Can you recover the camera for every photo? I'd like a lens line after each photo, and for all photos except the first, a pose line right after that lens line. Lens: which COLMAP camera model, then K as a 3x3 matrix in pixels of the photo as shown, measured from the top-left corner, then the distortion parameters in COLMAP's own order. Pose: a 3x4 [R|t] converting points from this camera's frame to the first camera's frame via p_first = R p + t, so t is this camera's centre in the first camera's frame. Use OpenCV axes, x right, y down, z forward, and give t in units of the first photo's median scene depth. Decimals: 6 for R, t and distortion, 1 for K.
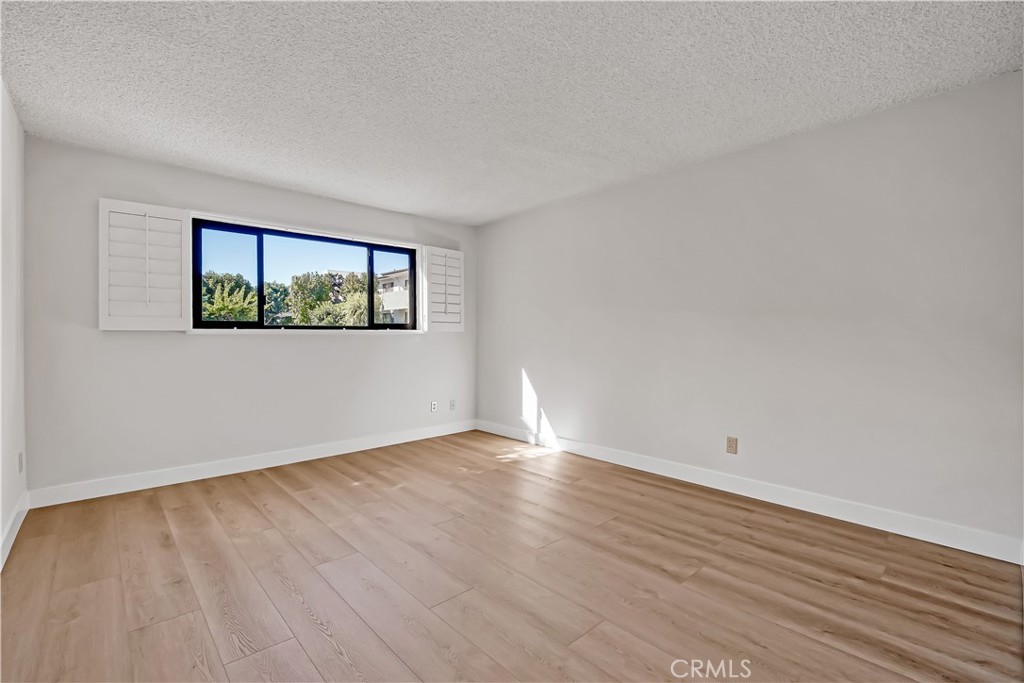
lens RADIAL K [[443.3, 0, 512.3], [0, 443.3, 334.2], [0, 0, 1]] dist [0.000710, -0.007297]
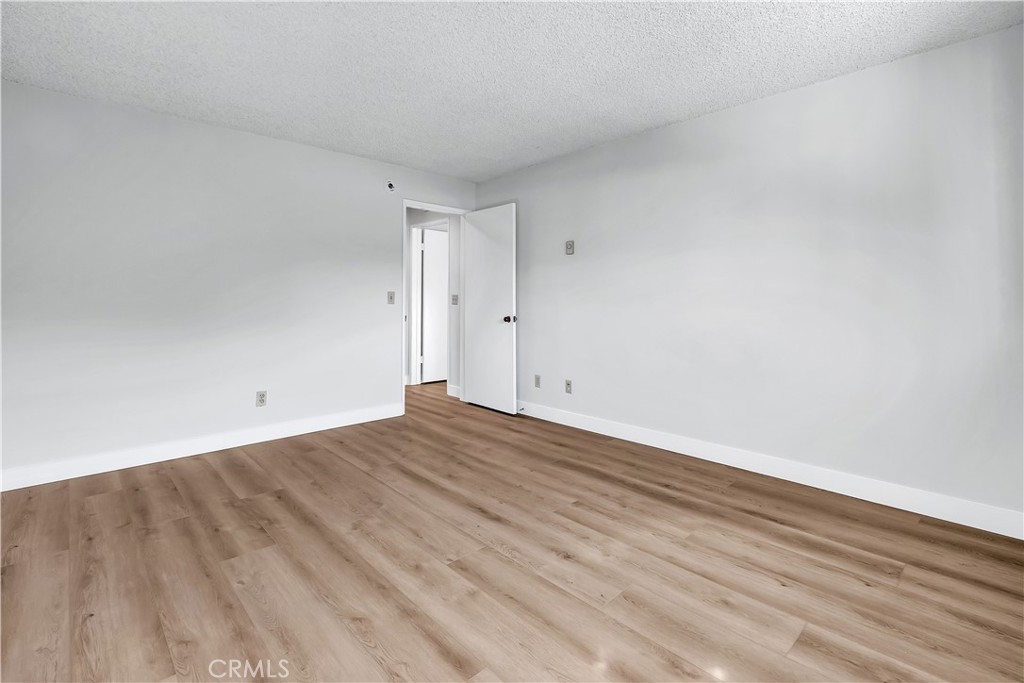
lens RADIAL K [[443.3, 0, 512.3], [0, 443.3, 334.2], [0, 0, 1]] dist [0.000710, -0.007297]
pose [[-0.999768, 0.002656, -0.021358, -0.202739], [0.001088, 0.997324, 0.073105, 0.010396], [0.021495, 0.073065, -0.997096, 1.710606]]
